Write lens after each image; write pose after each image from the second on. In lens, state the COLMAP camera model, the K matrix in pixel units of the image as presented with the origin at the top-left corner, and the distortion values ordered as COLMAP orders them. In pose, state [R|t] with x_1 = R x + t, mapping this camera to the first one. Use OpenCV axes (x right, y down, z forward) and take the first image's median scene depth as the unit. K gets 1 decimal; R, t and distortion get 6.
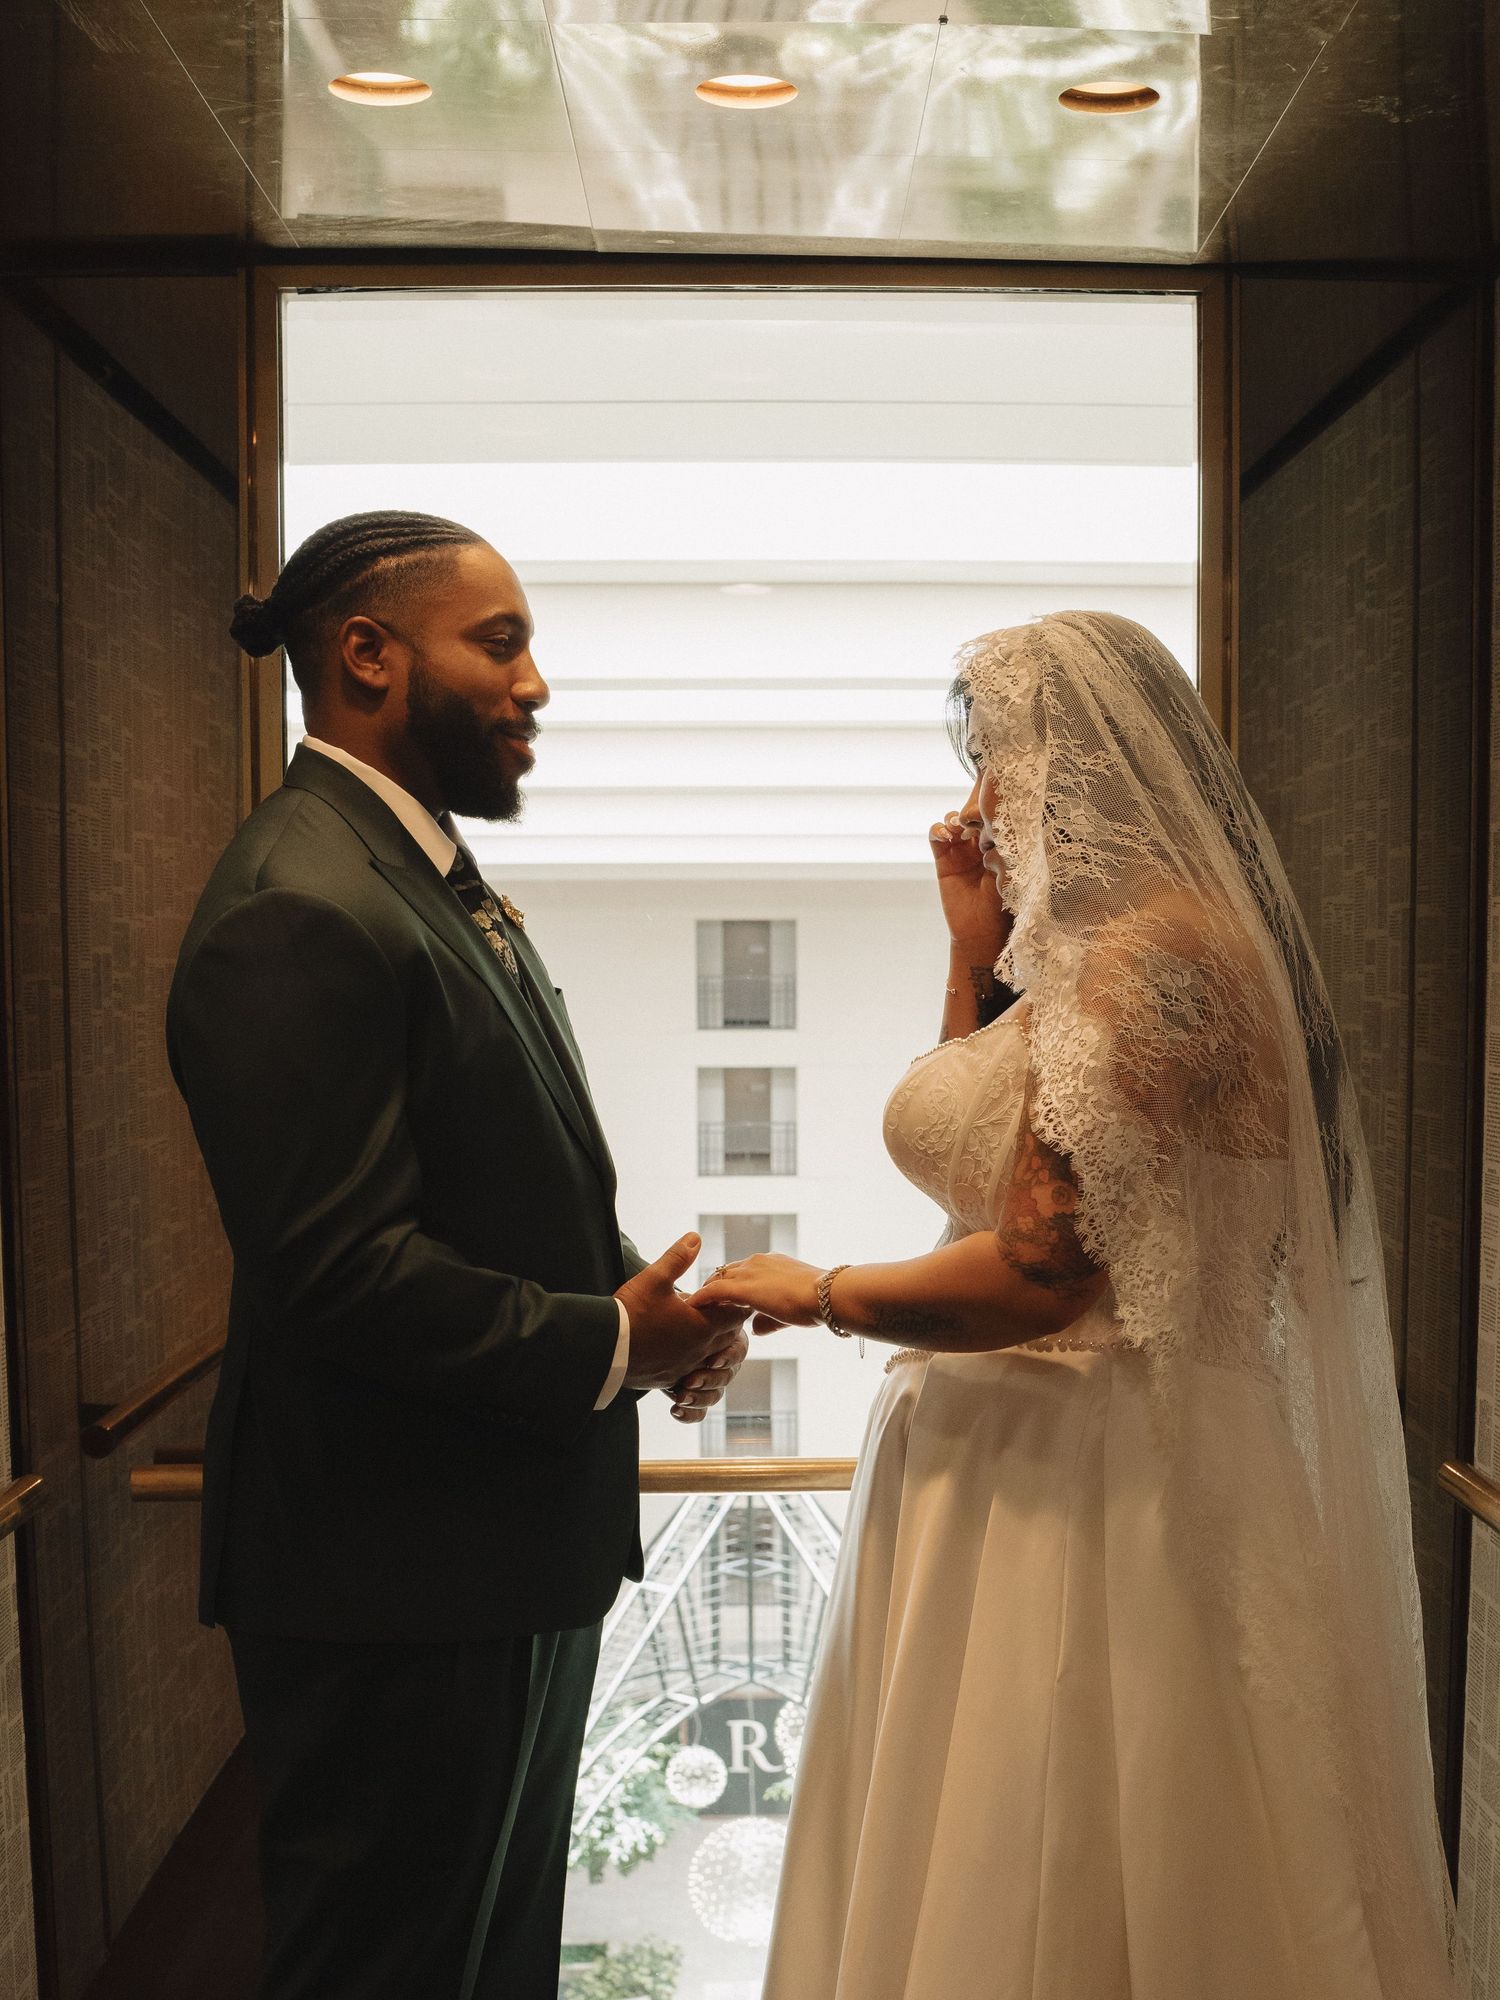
lens RADIAL K [[2521.9, 0, 750.0], [0, 2521.9, 1000.0], [0, 0, 1]] dist [-0.006542, 0.549767]
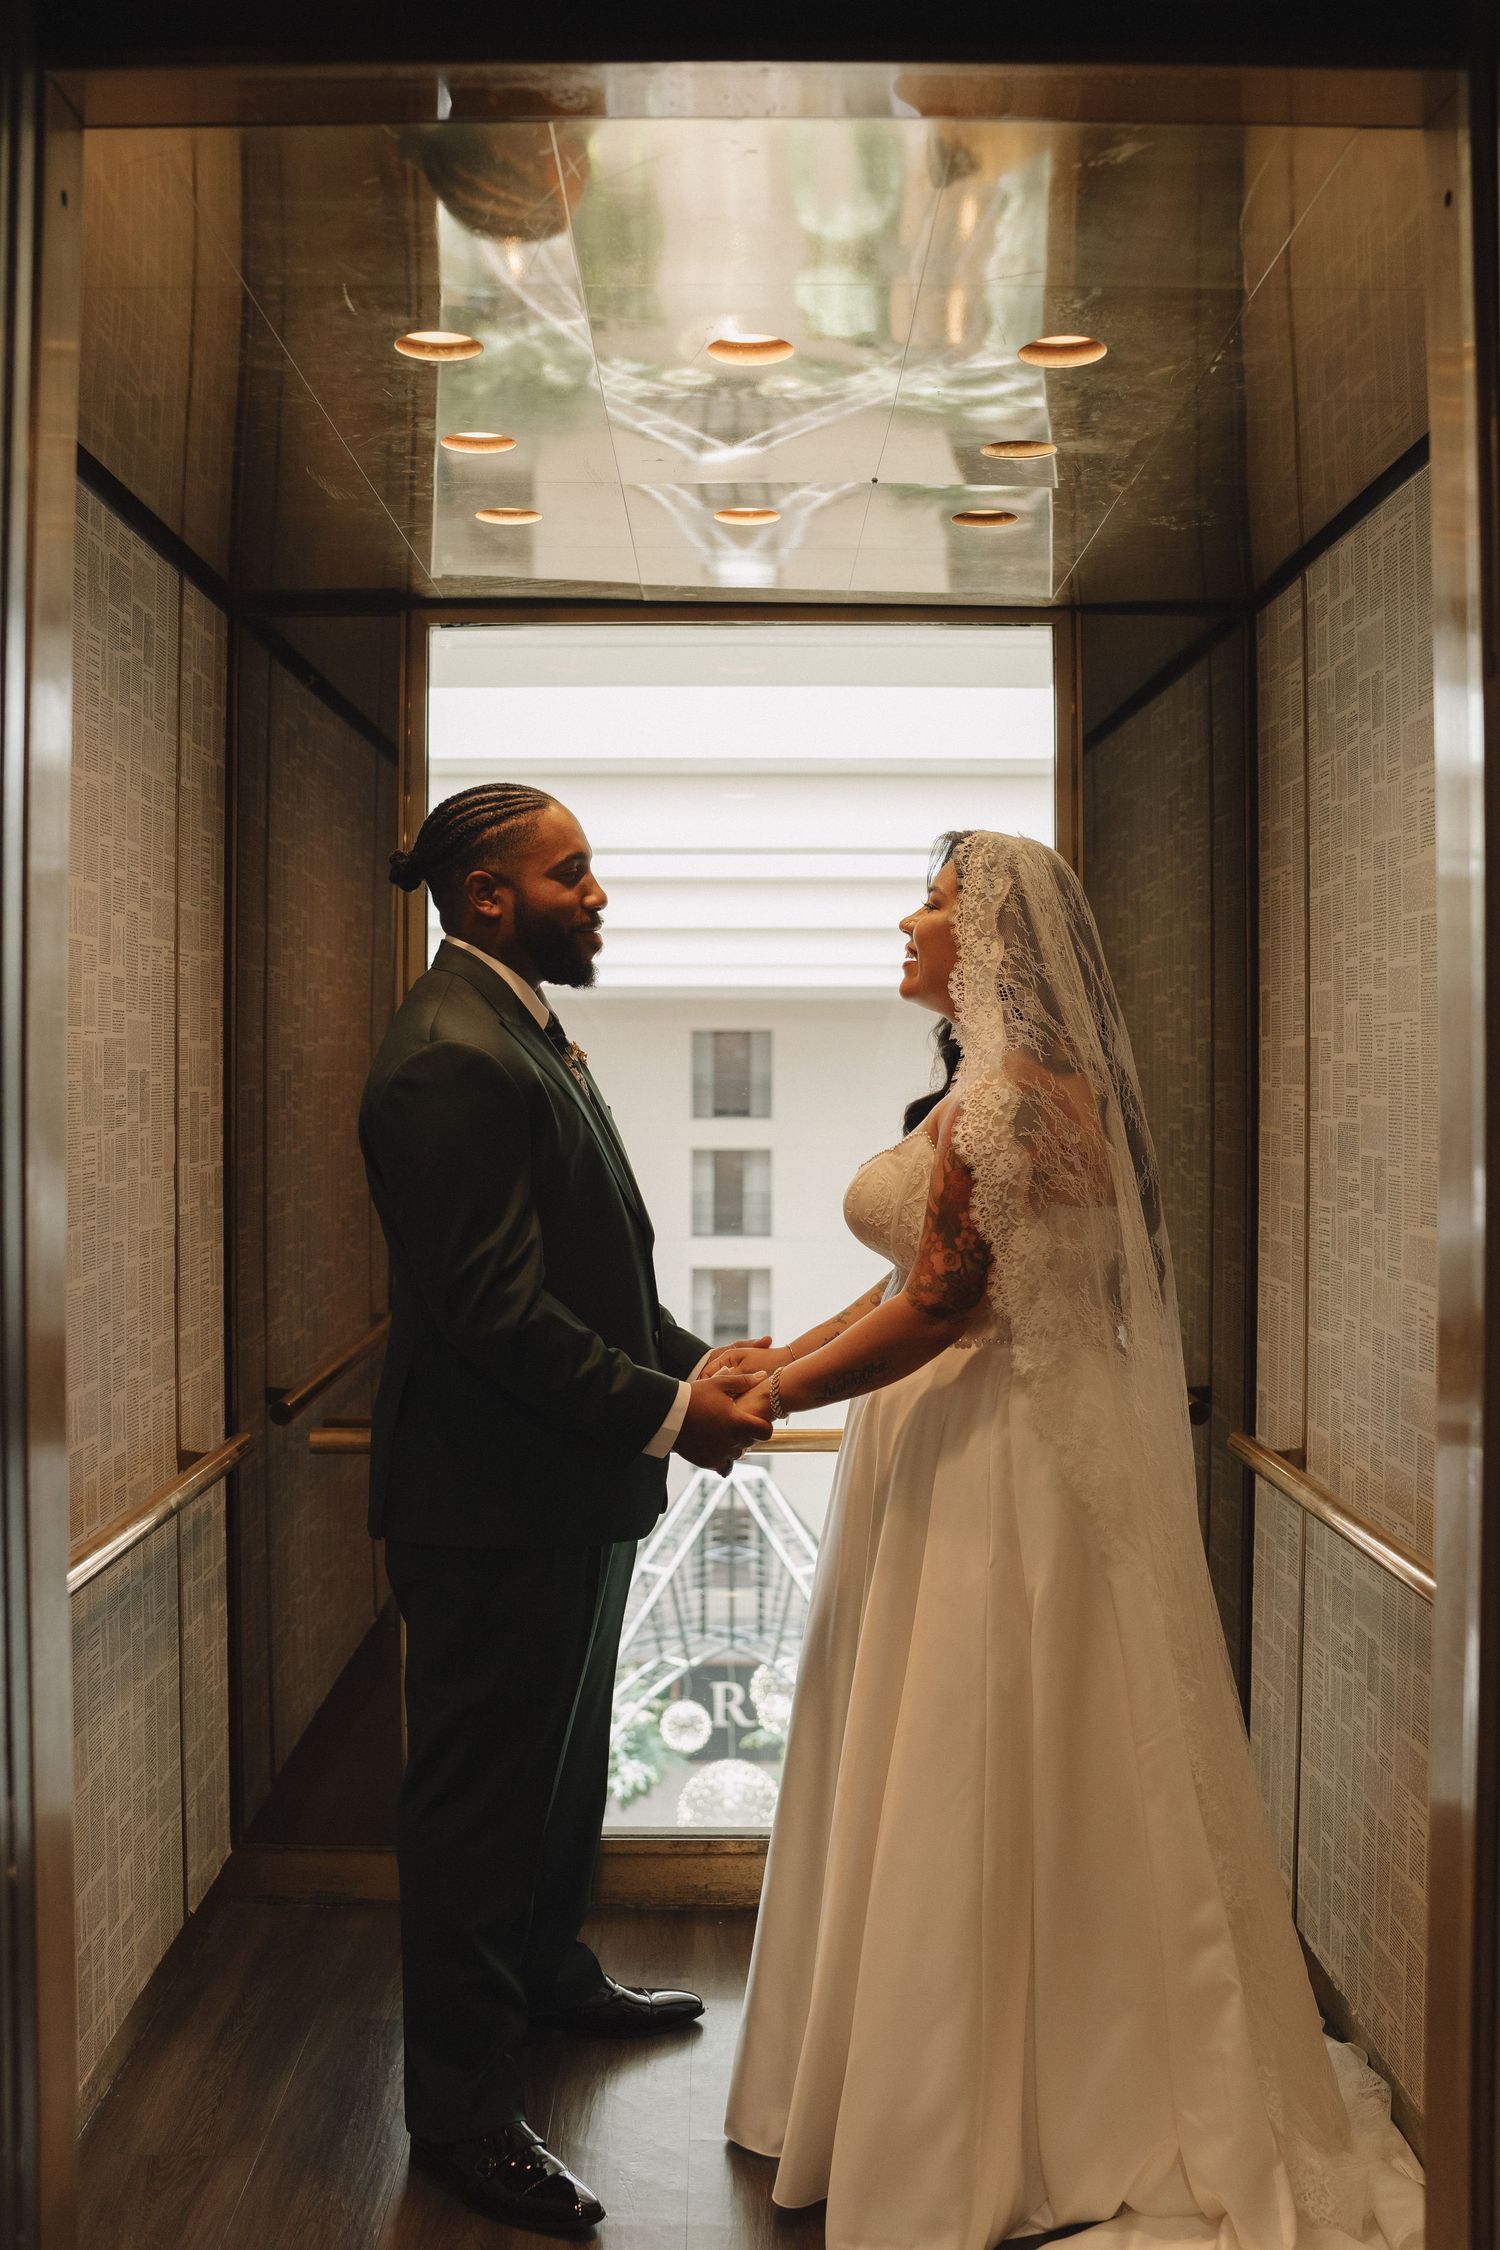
lens RADIAL K [[2506.7, 0, 750.0], [0, 2506.7, 1125.0], [0, 0, 1]] dist [-0.108071, 0.001311]
pose [[0.999913, 0.005540, 0.011959, -0.010363], [-0.005774, 0.999791, 0.019629, -0.013526], [-0.011848, -0.019696, 0.999736, -0.332968]]
